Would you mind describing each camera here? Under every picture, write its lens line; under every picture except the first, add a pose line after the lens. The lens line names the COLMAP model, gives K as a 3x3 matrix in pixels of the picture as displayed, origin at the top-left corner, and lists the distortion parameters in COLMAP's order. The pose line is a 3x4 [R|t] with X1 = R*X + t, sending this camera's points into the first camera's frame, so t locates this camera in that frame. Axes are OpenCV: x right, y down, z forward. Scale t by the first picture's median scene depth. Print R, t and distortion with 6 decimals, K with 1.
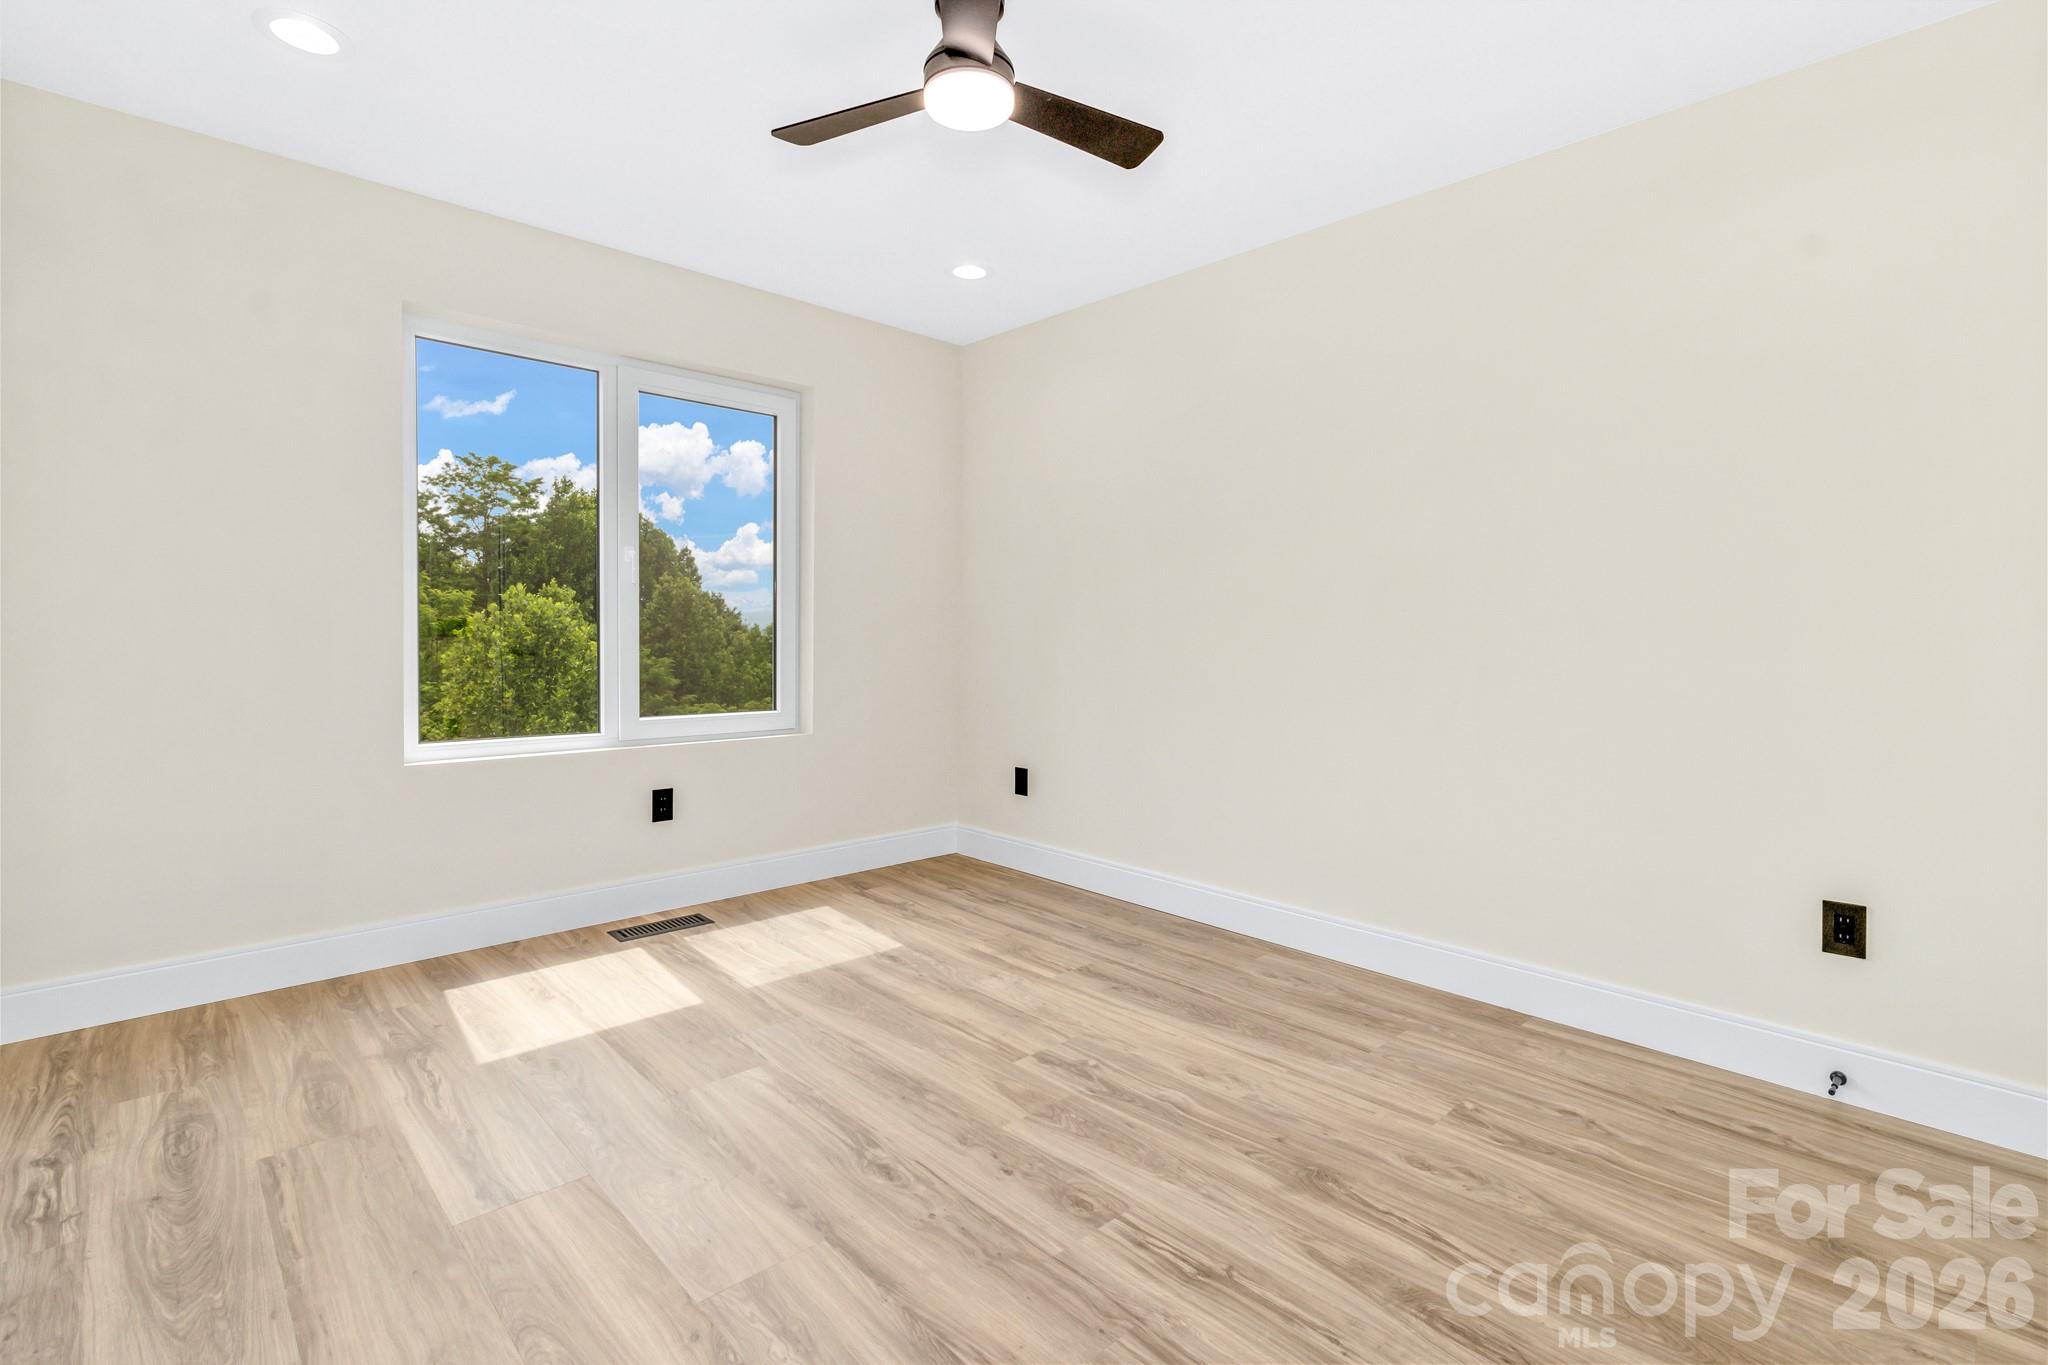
lens RADIAL K [[943.7, 0, 1030.9], [0, 943.7, 658.9], [0, 0, 1]] dist [0.000016, 0.000170]
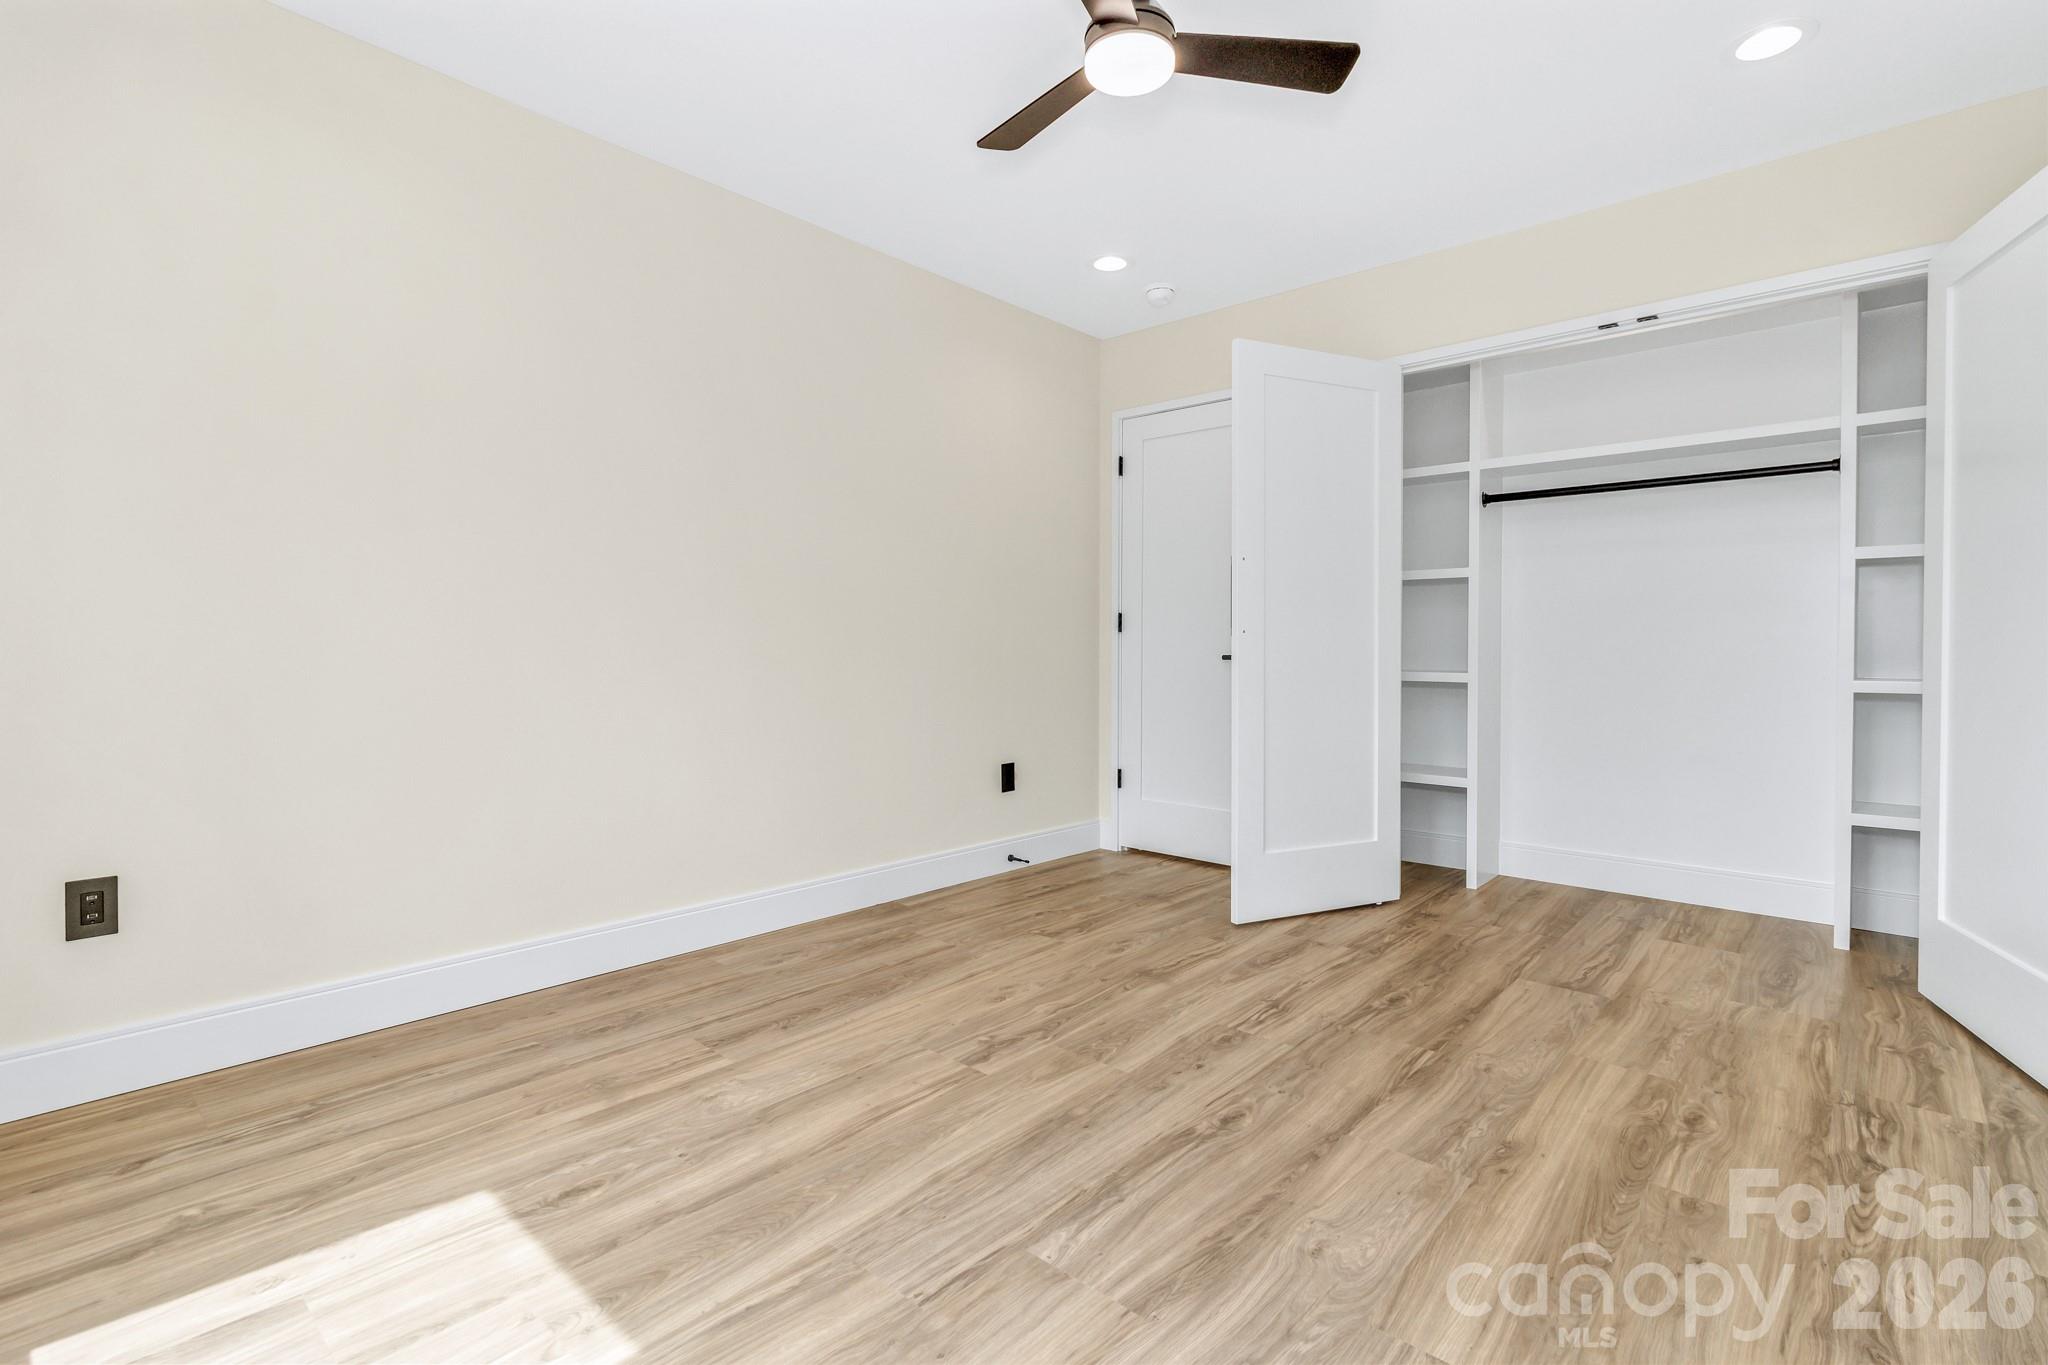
lens RADIAL K [[943.7, 0, 1030.9], [0, 943.7, 658.9], [0, 0, 1]] dist [0.000016, 0.000170]
pose [[-0.084120, -0.019501, 0.996265, -0.906970], [0.023223, 0.999499, 0.021525, 0.014391], [-0.996185, 0.024947, -0.083625, 1.022967]]
